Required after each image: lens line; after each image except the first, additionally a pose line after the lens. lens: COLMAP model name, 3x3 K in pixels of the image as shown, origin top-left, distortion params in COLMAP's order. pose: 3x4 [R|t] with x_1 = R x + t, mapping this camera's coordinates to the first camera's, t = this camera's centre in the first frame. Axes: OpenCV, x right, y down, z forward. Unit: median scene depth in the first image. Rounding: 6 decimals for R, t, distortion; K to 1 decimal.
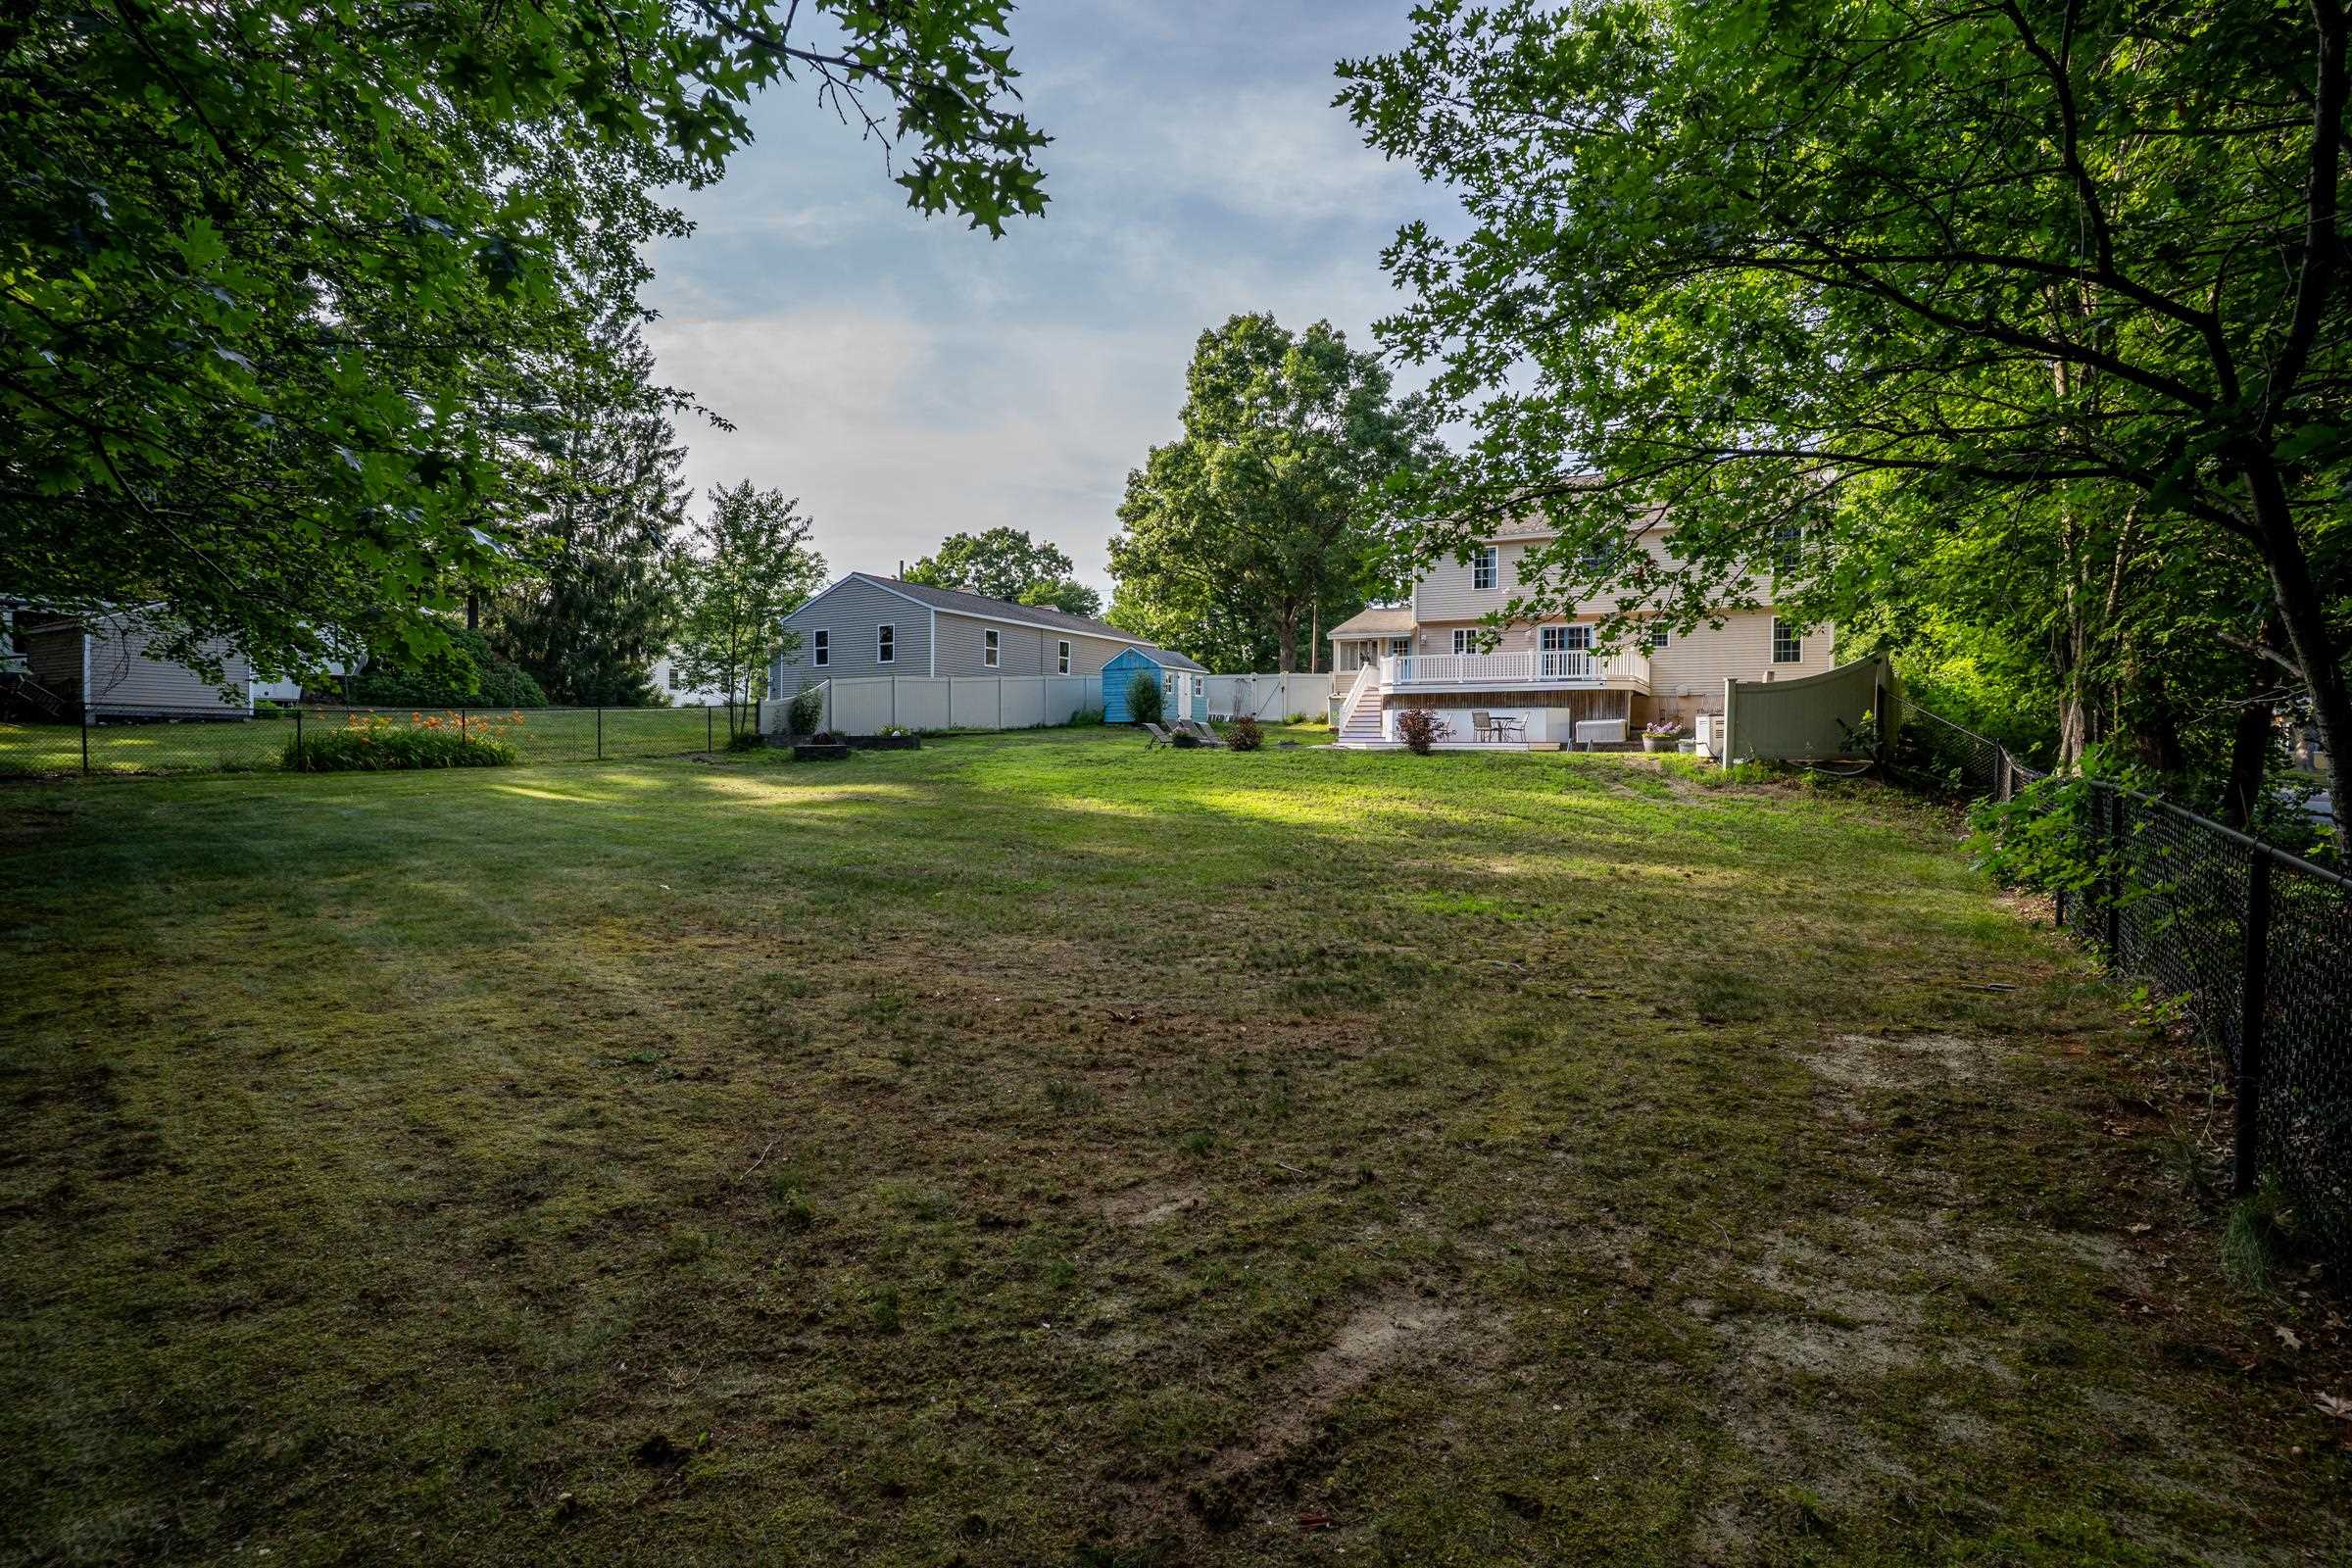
lens RADIAL K [[1149.4, 0, 1179.6], [0, 1149.4, 793.0], [0, 0, 1]] dist [-0.086828, 0.038265]
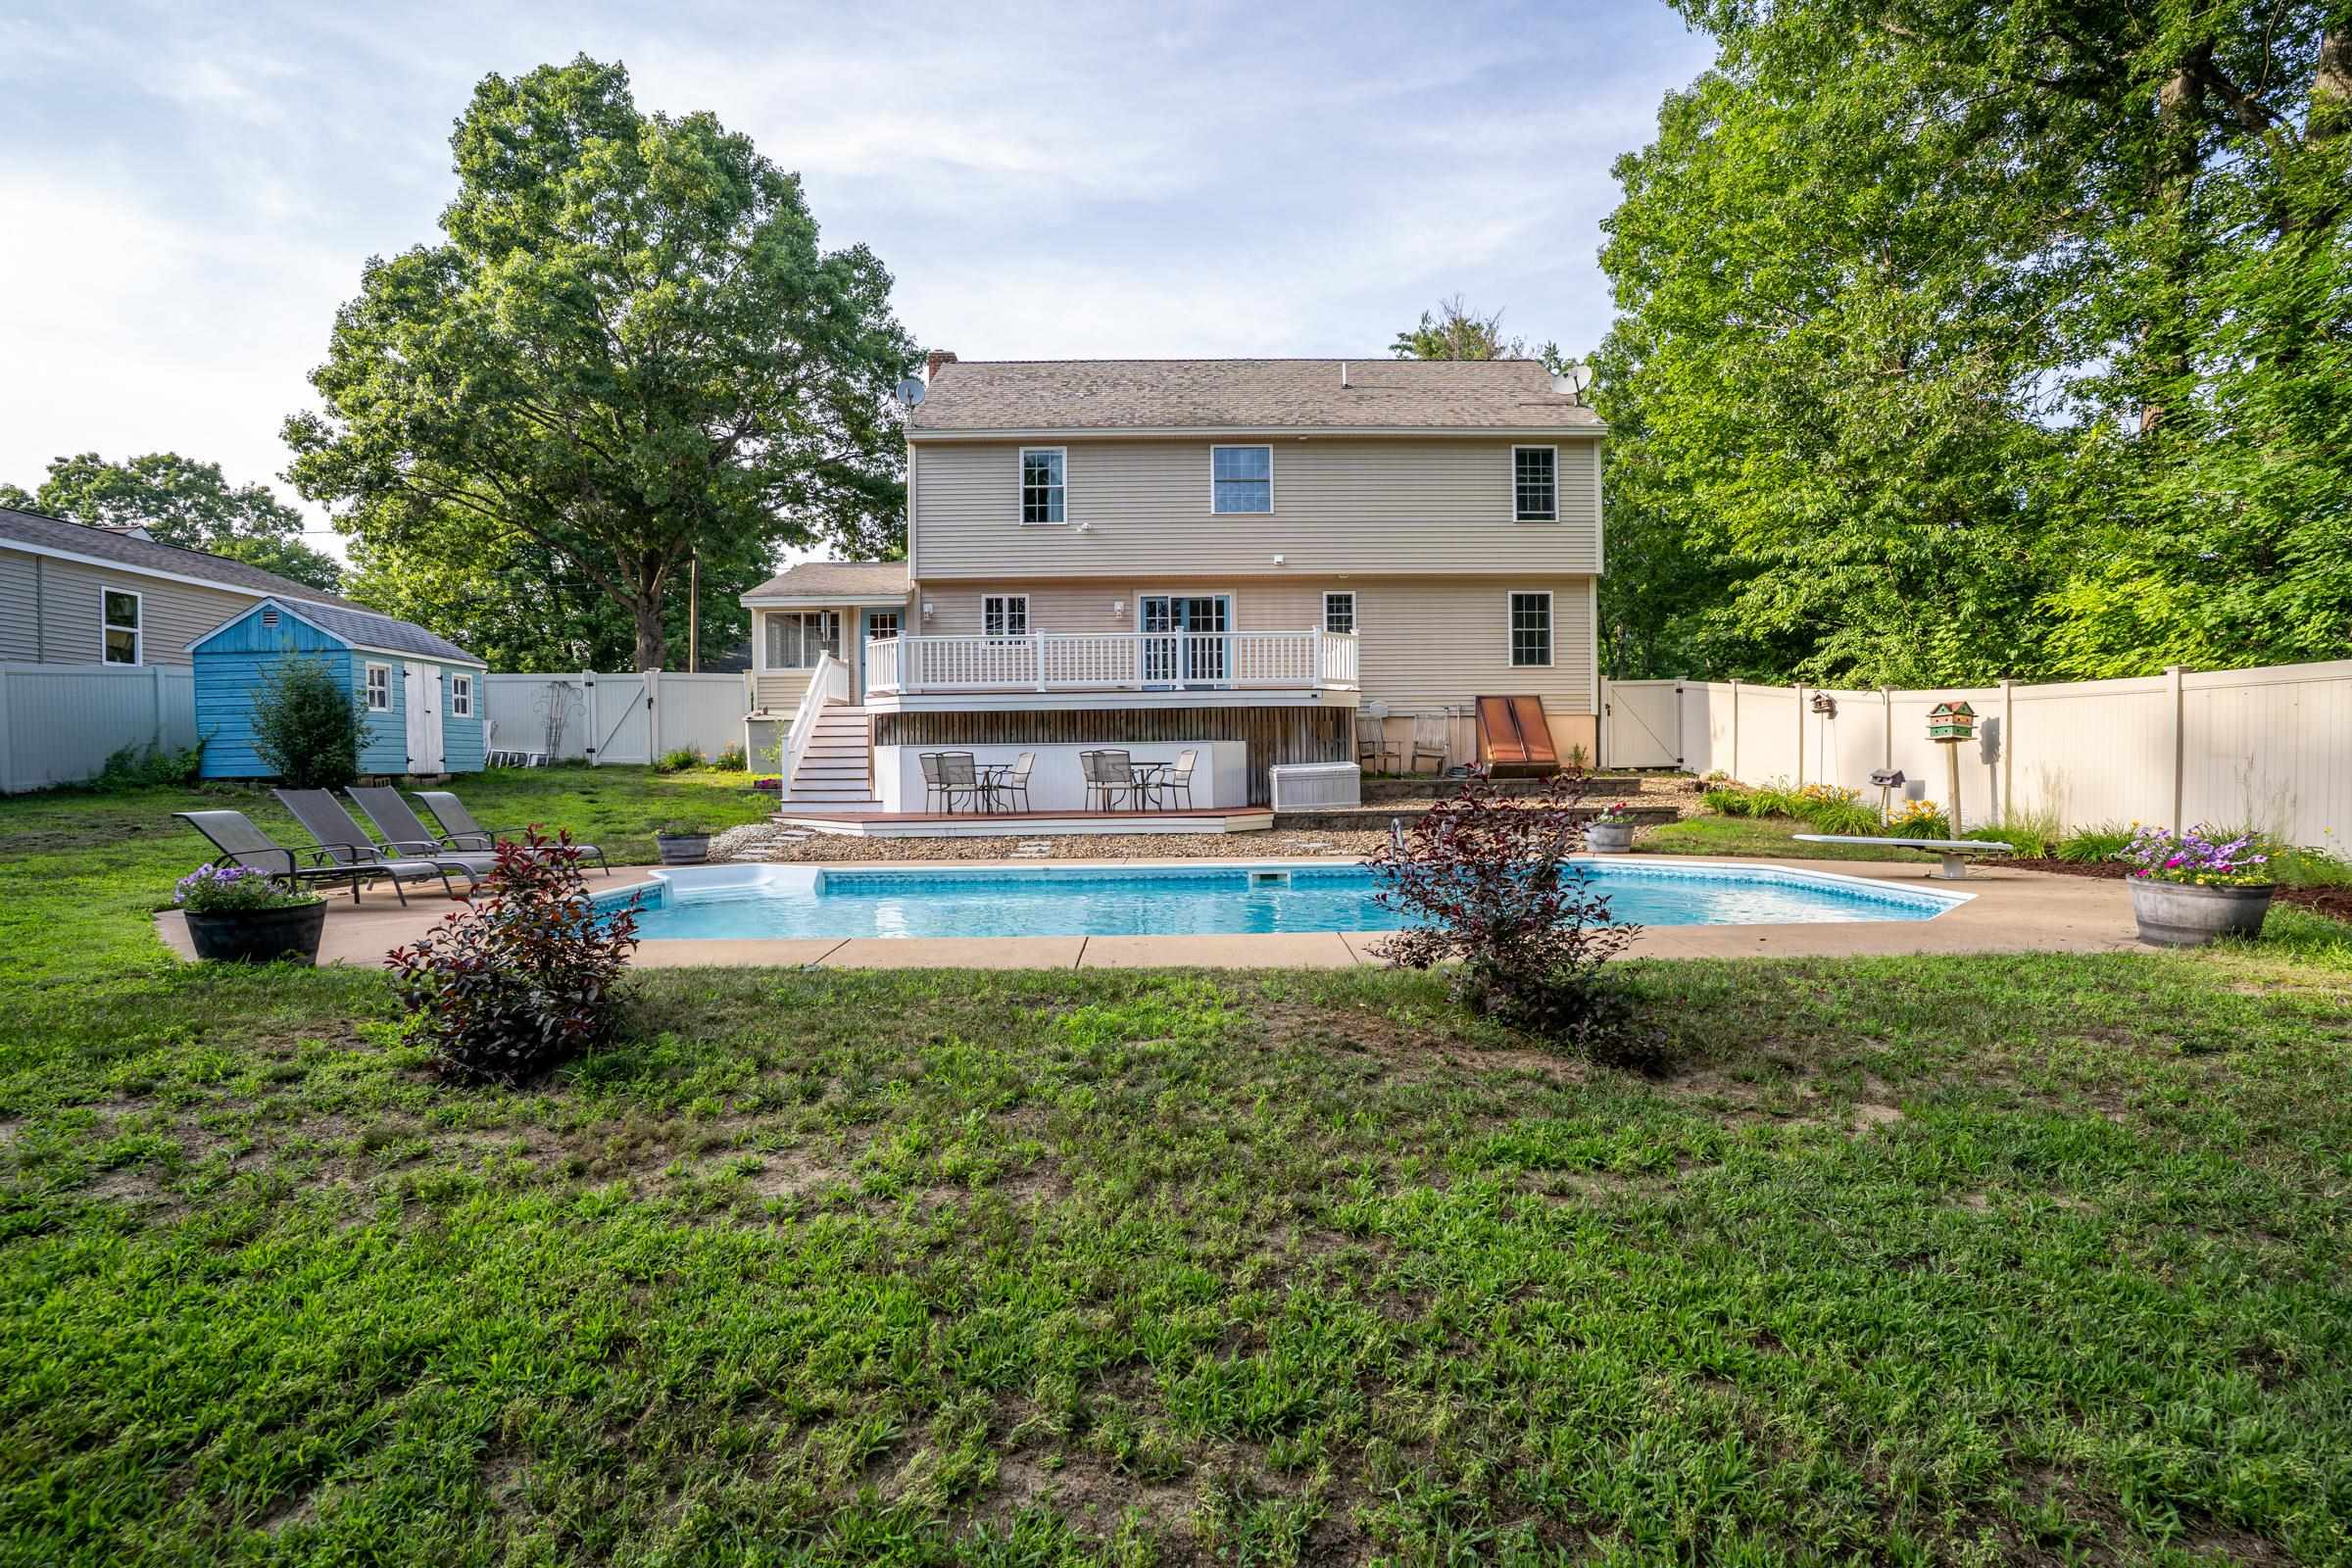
lens RADIAL K [[1149.4, 0, 1179.6], [0, 1149.4, 793.0], [0, 0, 1]] dist [-0.086828, 0.038265]
pose [[0.856755, -0.028444, 0.514938, 0.028654], [0.036383, 0.999324, -0.005333, -0.034817], [-0.514438, 0.023304, 0.857211, 0.400532]]
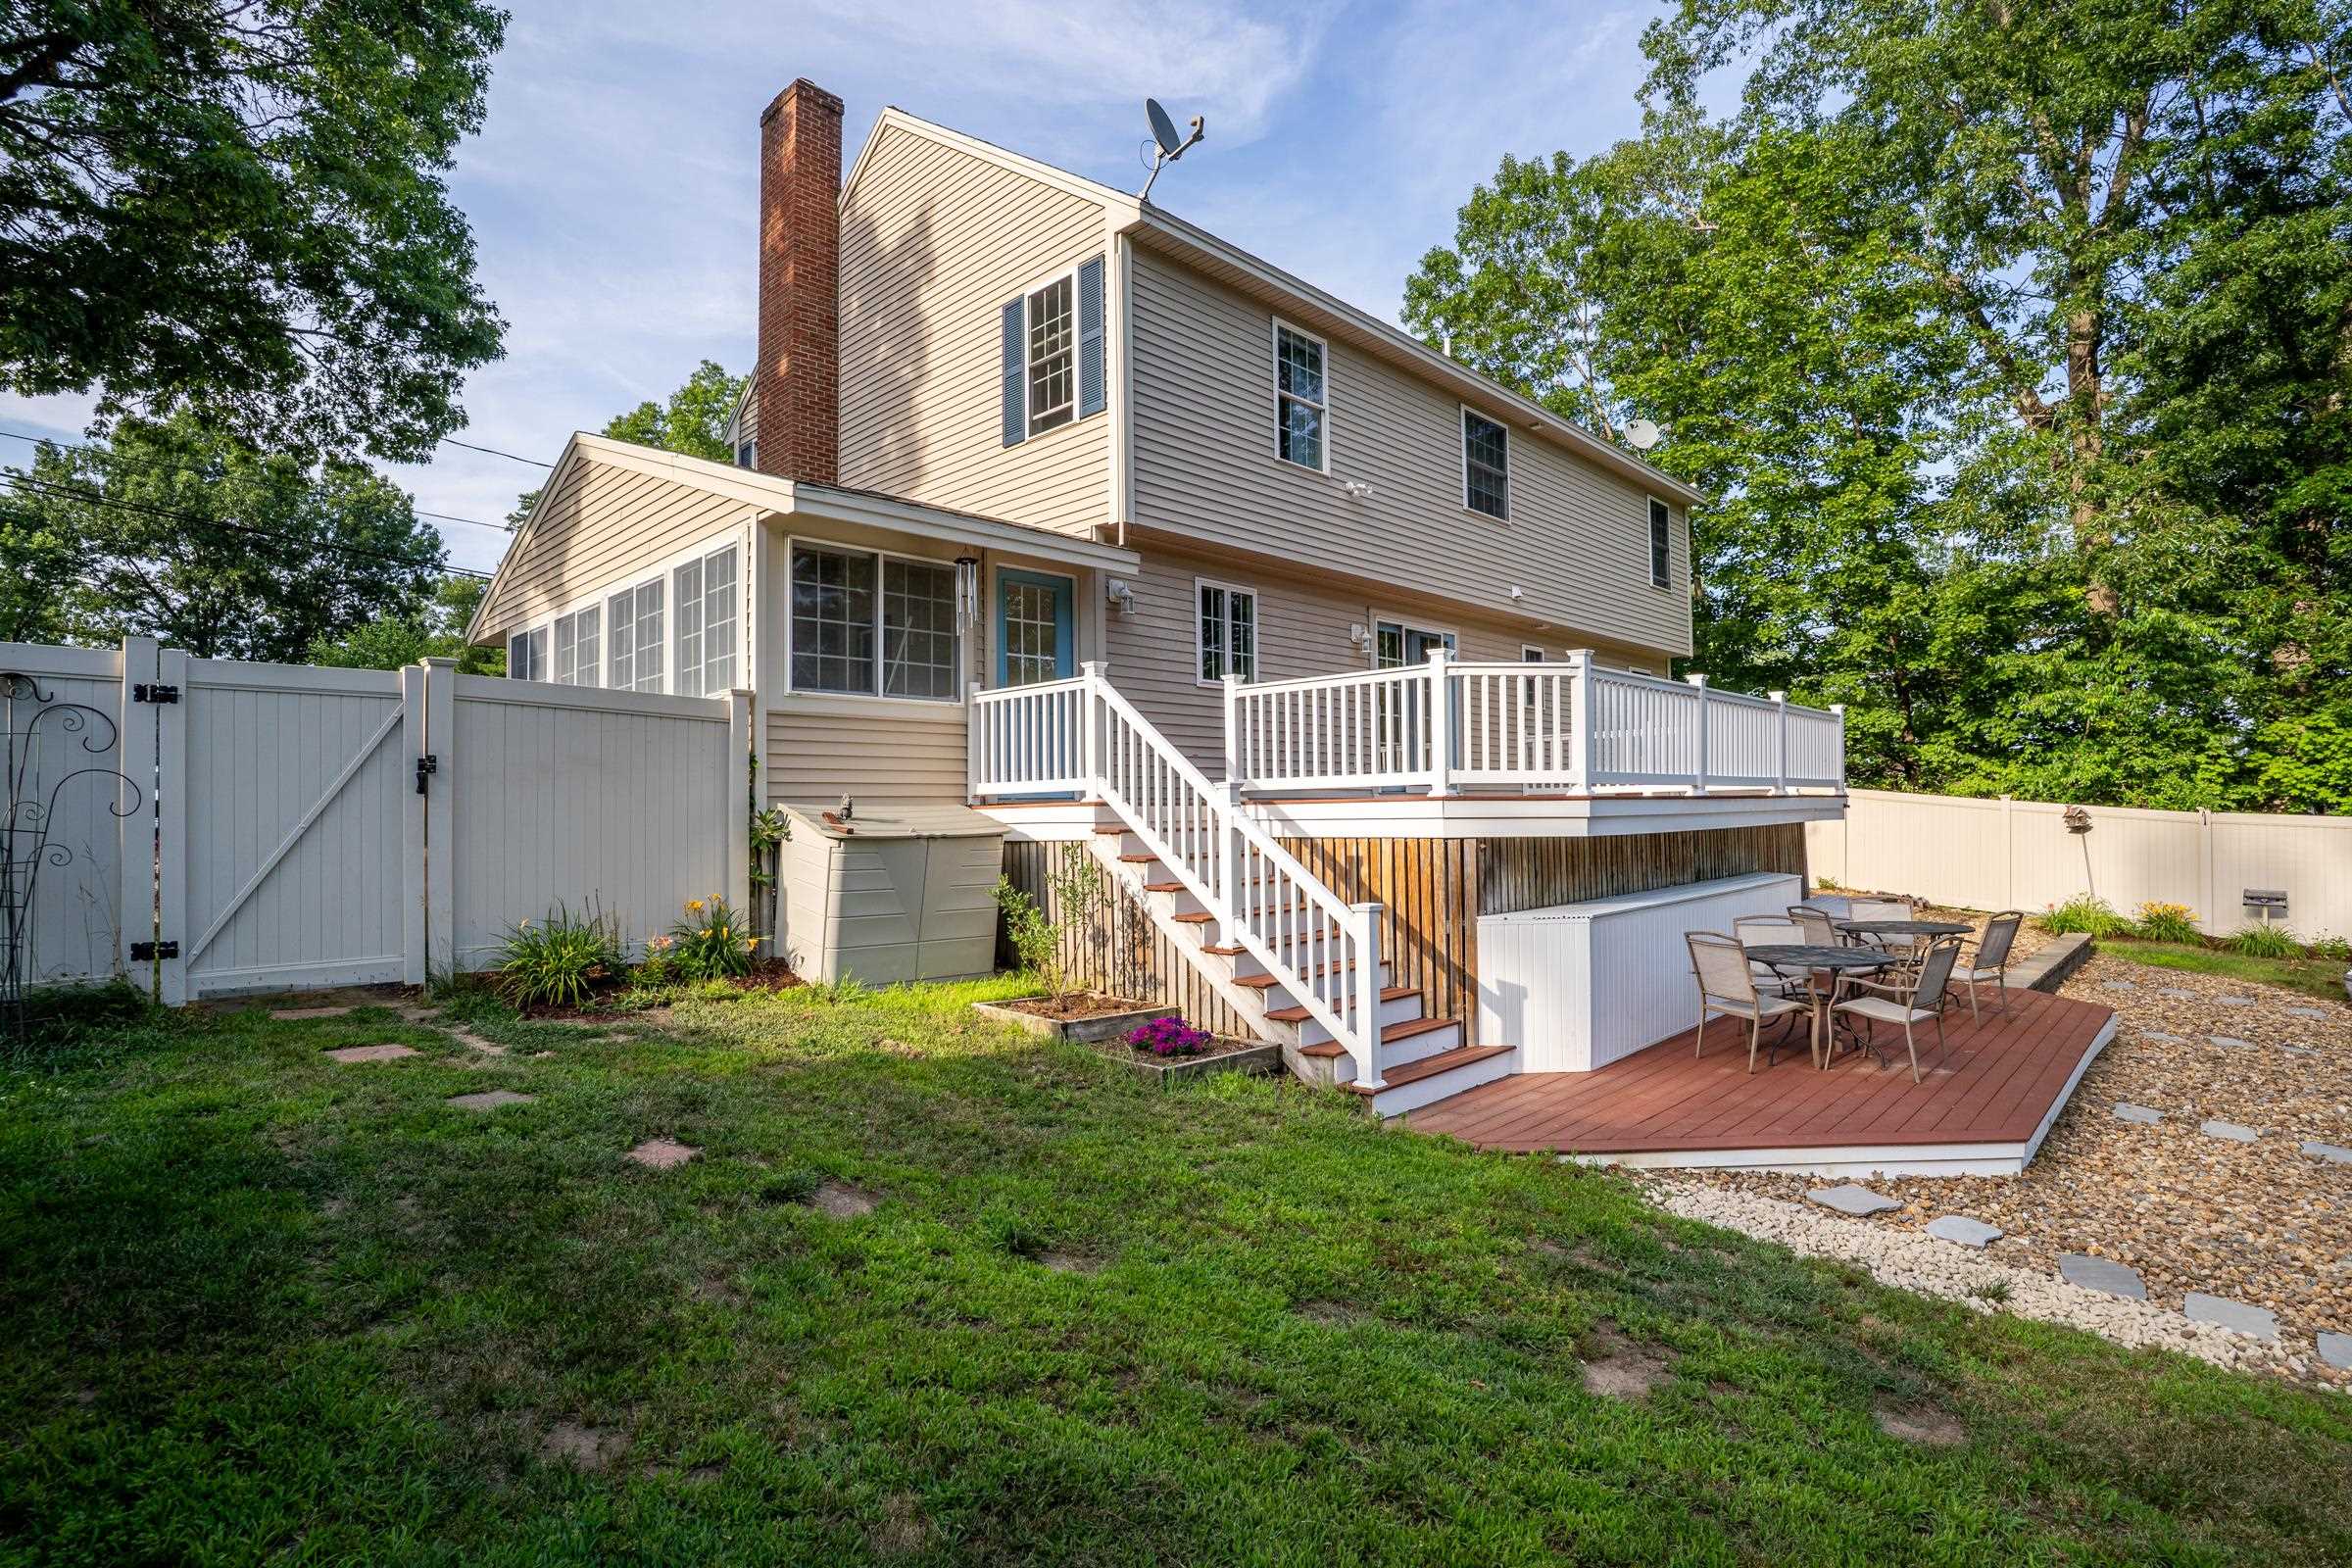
lens RADIAL K [[1149.4, 0, 1179.6], [0, 1149.4, 793.0], [0, 0, 1]] dist [-0.086828, 0.038265]
pose [[0.250345, 0.005143, 0.968143, -0.024341], [0.046598, 0.998763, -0.017355, -0.072559], [-0.967035, 0.049458, 0.249796, 0.779557]]
